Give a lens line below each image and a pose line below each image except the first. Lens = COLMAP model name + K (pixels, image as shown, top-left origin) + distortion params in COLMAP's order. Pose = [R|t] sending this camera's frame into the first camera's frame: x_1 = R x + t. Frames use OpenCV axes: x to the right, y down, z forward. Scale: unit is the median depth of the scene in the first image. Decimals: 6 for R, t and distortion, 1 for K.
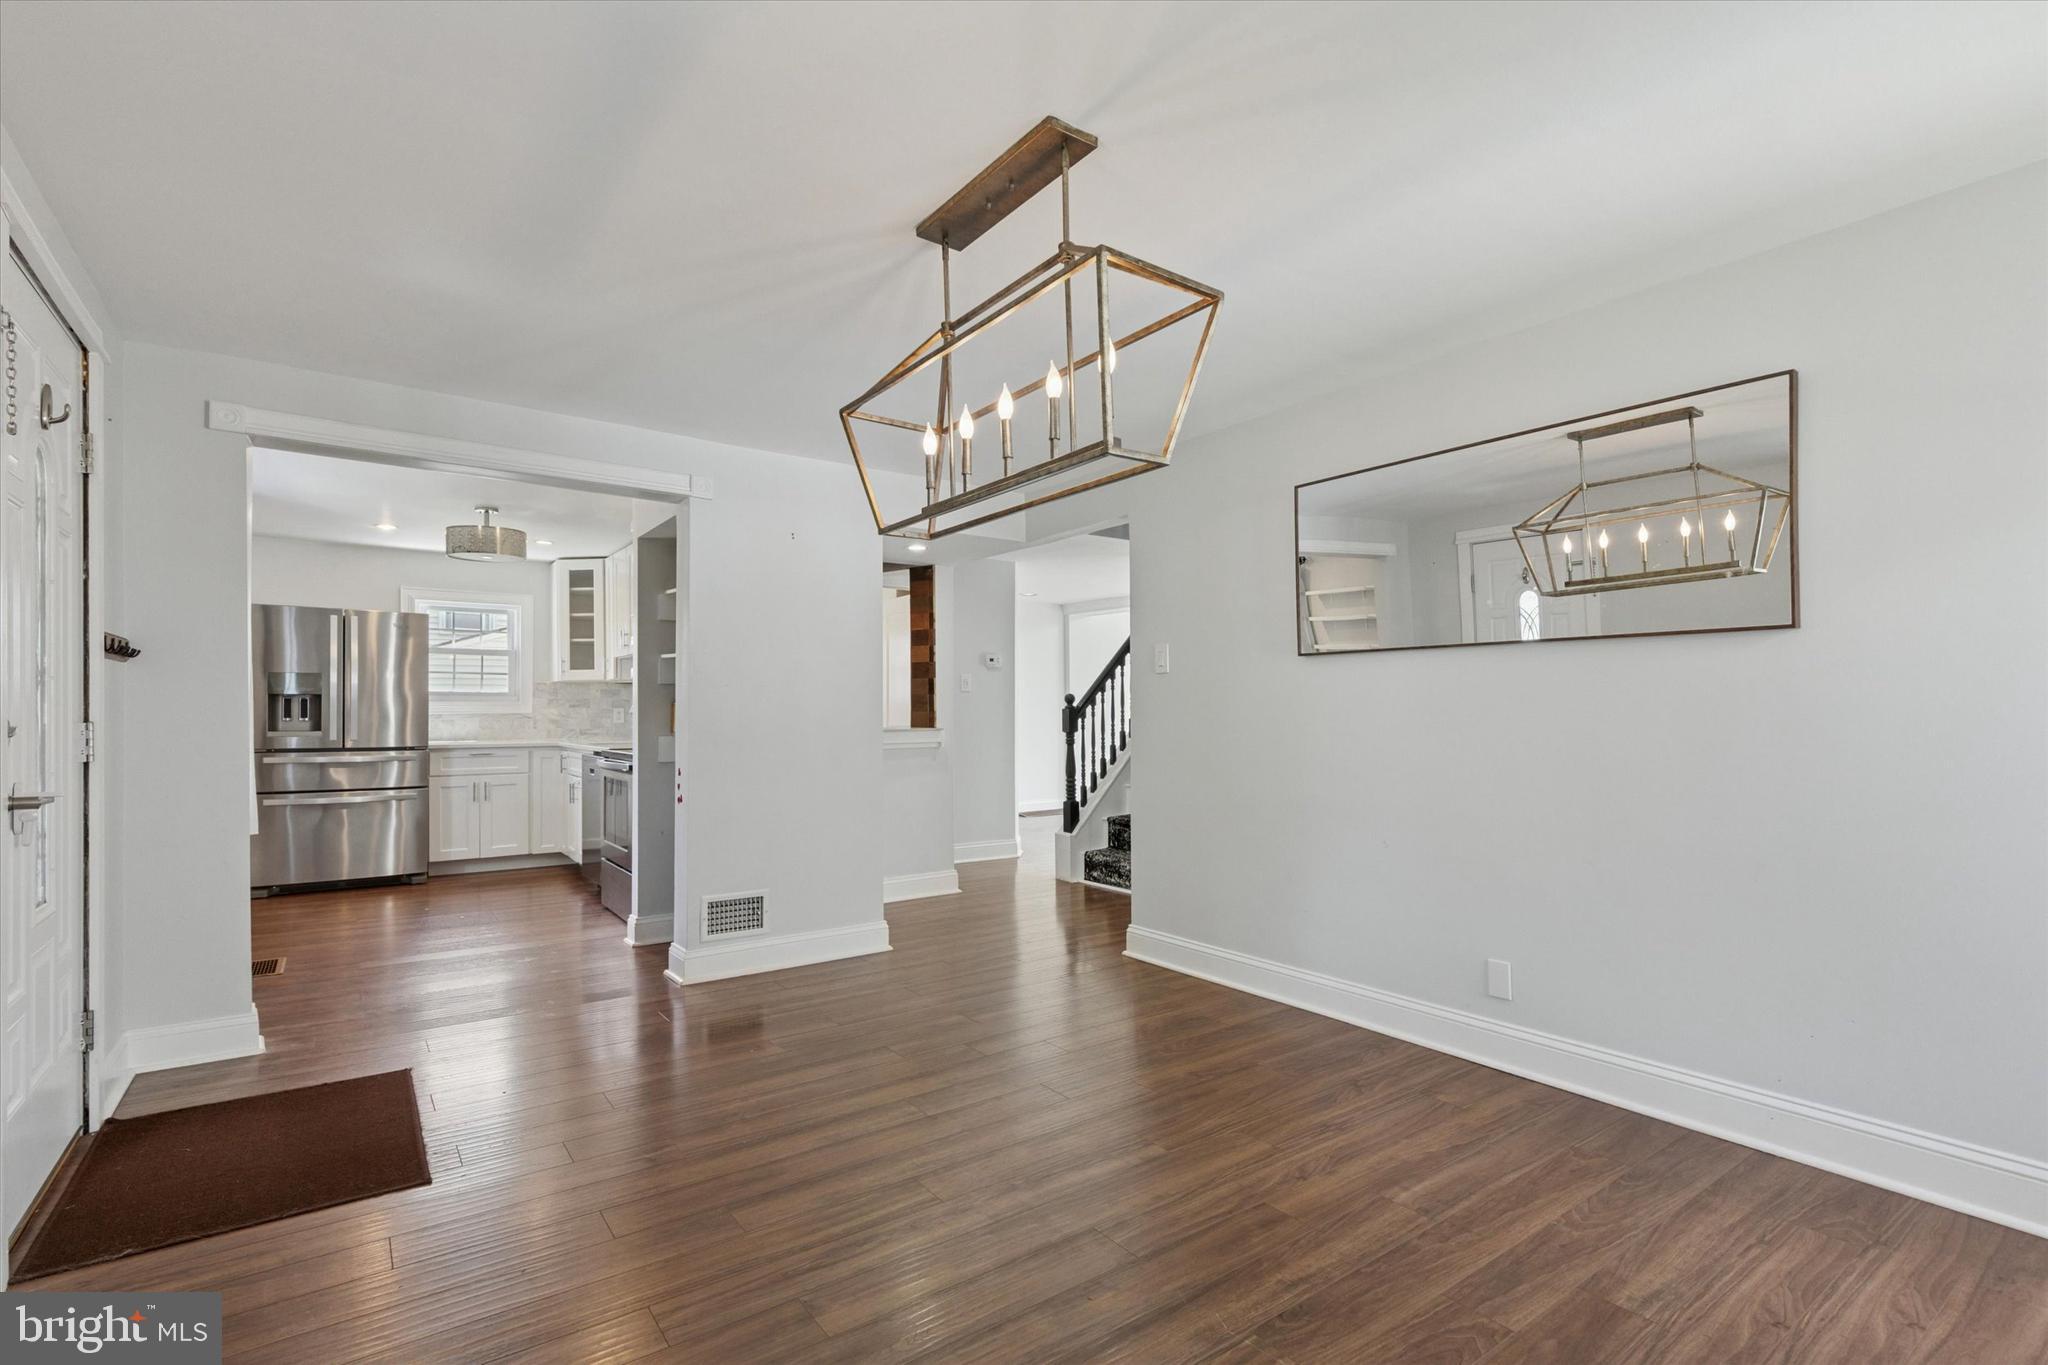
lens RADIAL K [[935.2, 0, 1025.6], [0, 935.2, 704.4], [0, 0, 1]] dist [0.002786, -0.000671]
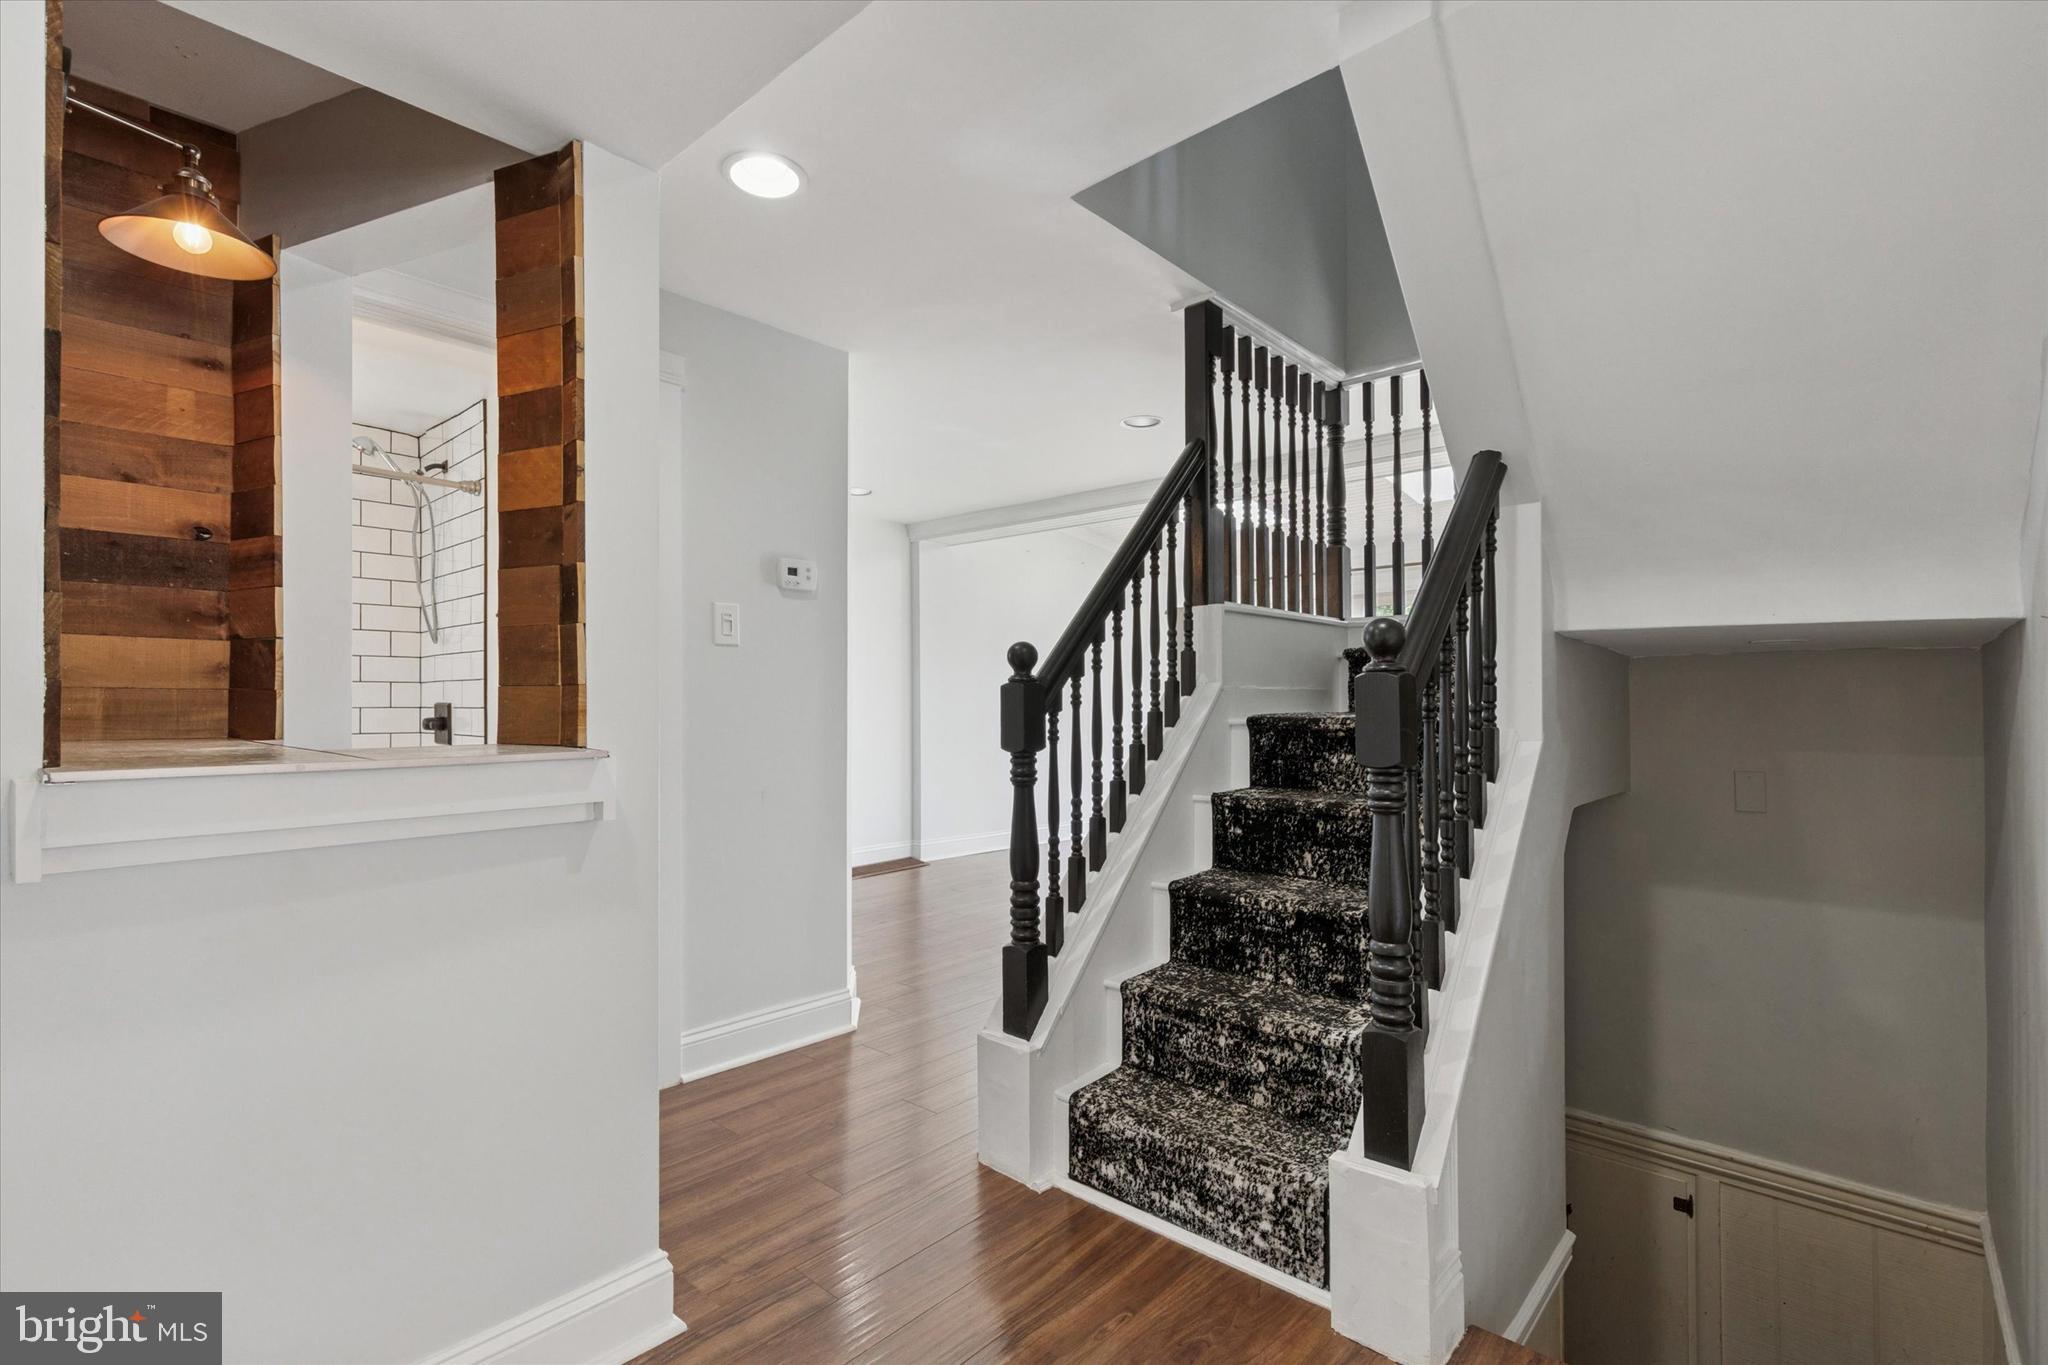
lens RADIAL K [[935.2, 0, 1039.4], [0, 935.2, 688.6], [0, 0, 1]] dist [0.002786, -0.000671]
pose [[0.973439, 0.006178, 0.228863, -0.027881], [-0.004380, 0.999955, -0.008366, 0.008739], [-0.228905, 0.007142, 0.973423, 0.651943]]
